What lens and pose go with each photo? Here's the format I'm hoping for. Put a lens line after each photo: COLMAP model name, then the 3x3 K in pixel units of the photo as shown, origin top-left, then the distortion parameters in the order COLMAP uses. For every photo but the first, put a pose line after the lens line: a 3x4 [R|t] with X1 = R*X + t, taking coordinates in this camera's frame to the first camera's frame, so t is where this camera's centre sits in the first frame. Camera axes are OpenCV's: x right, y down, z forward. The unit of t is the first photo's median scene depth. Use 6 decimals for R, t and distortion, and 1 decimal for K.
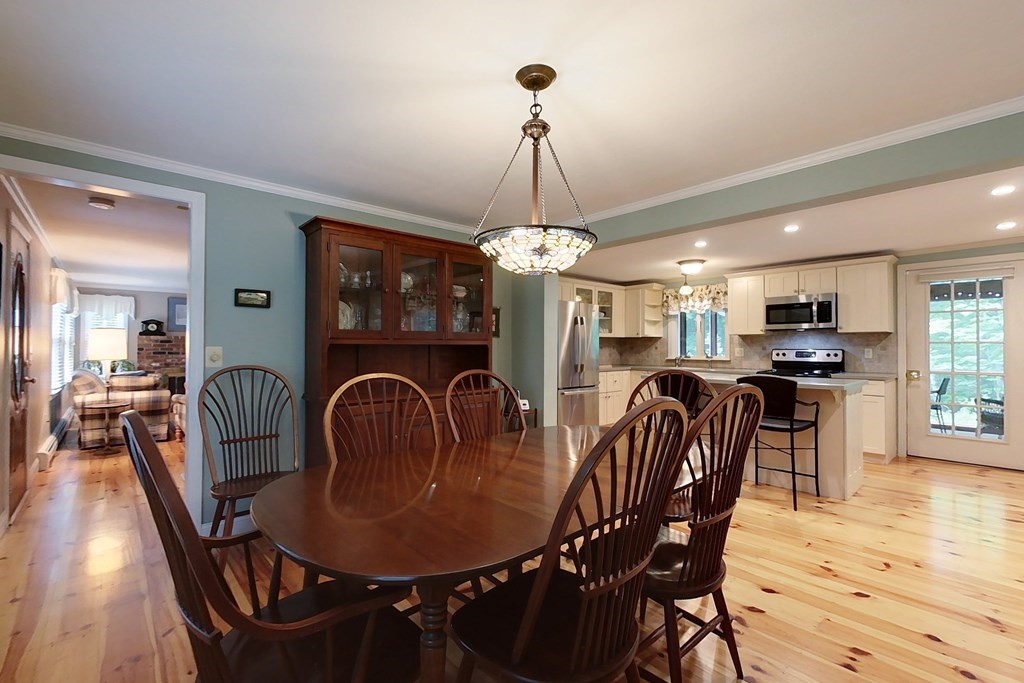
lens RADIAL K [[448.4, 0, 510.6], [0, 448.4, 341.5], [0, 0, 1]] dist [-0.001495, 0.000804]
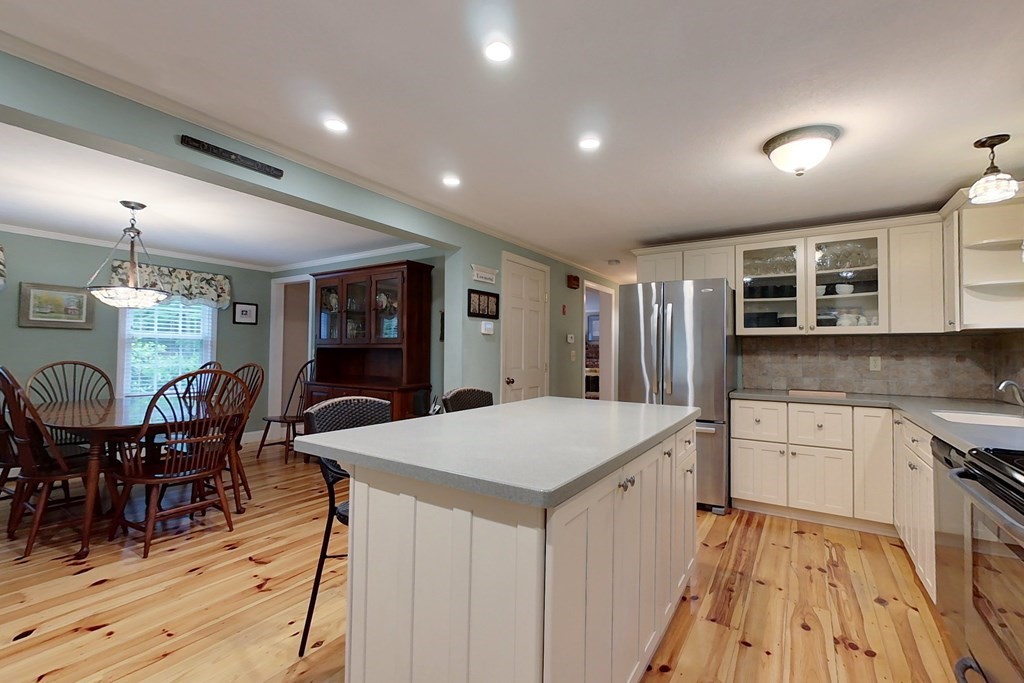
lens RADIAL K [[448.4, 0, 510.6], [0, 448.4, 341.5], [0, 0, 1]] dist [-0.001495, 0.000804]
pose [[0.253621, -0.022695, -0.967037, 0.715335], [0.002399, 0.999736, -0.022833, 0.009452], [0.967301, 0.003471, 0.253608, 0.645975]]
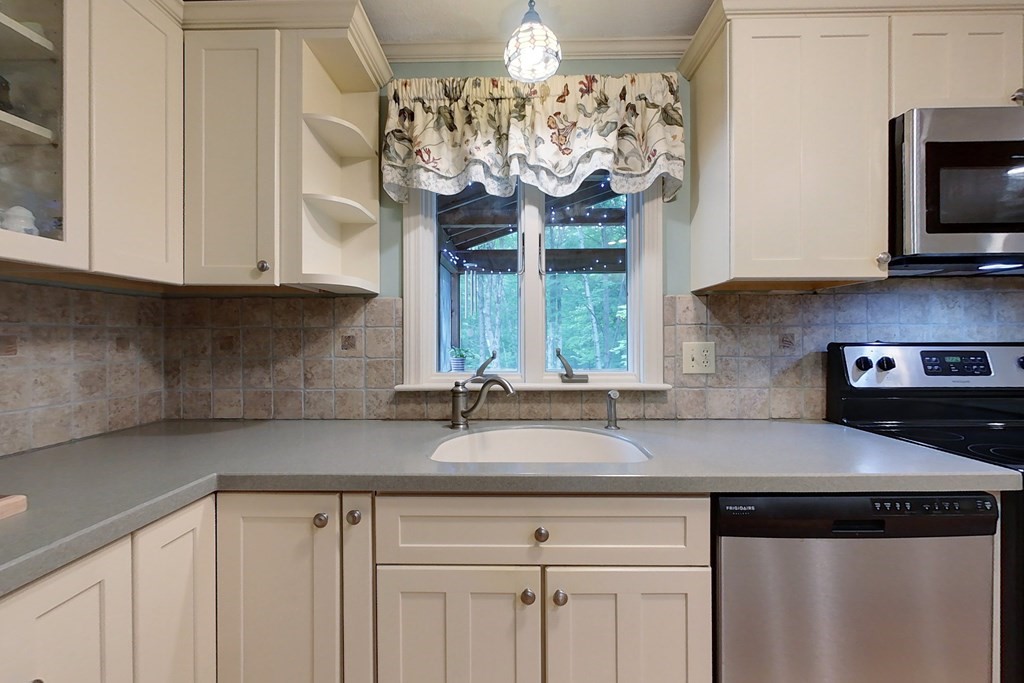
lens RADIAL K [[448.4, 0, 510.6], [0, 448.4, 341.5], [0, 0, 1]] dist [-0.001495, 0.000804]
pose [[0.684658, -0.009368, 0.728804, 0.273742], [-0.005045, 0.999833, 0.017592, 0.012367], [-0.728847, -0.015721, 0.684496, 0.998068]]
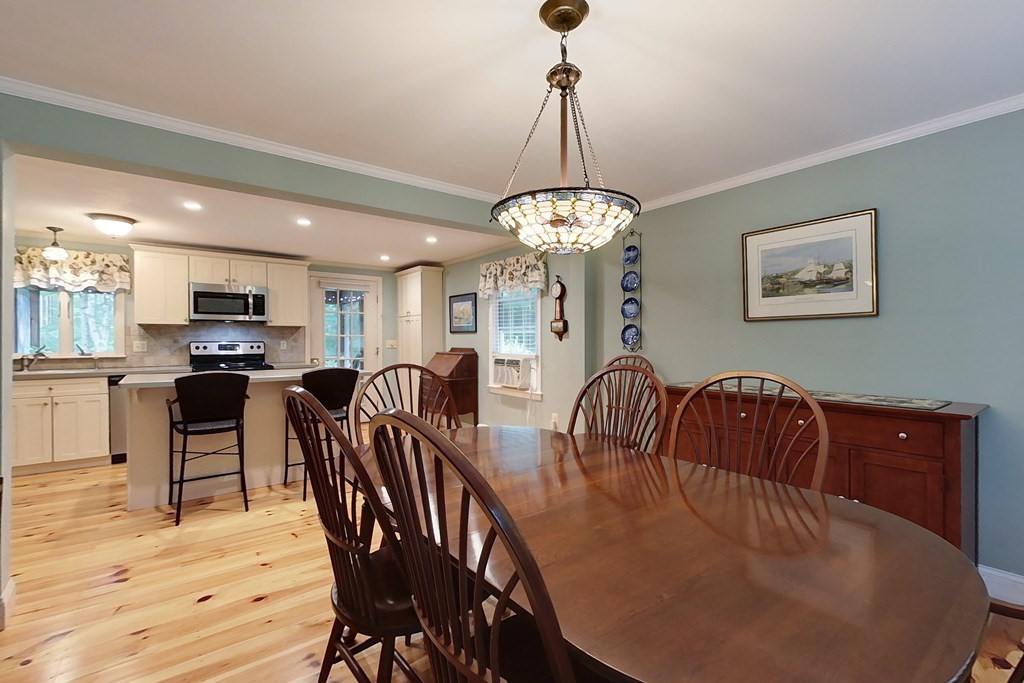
lens RADIAL K [[448.4, 0, 510.6], [0, 448.4, 341.5], [0, 0, 1]] dist [-0.001495, 0.000804]
pose [[0.079535, -0.005580, 0.996816, -0.245544], [-0.011470, 0.999913, 0.006513, 0.003561], [-0.996766, -0.011952, 0.079464, 0.319842]]
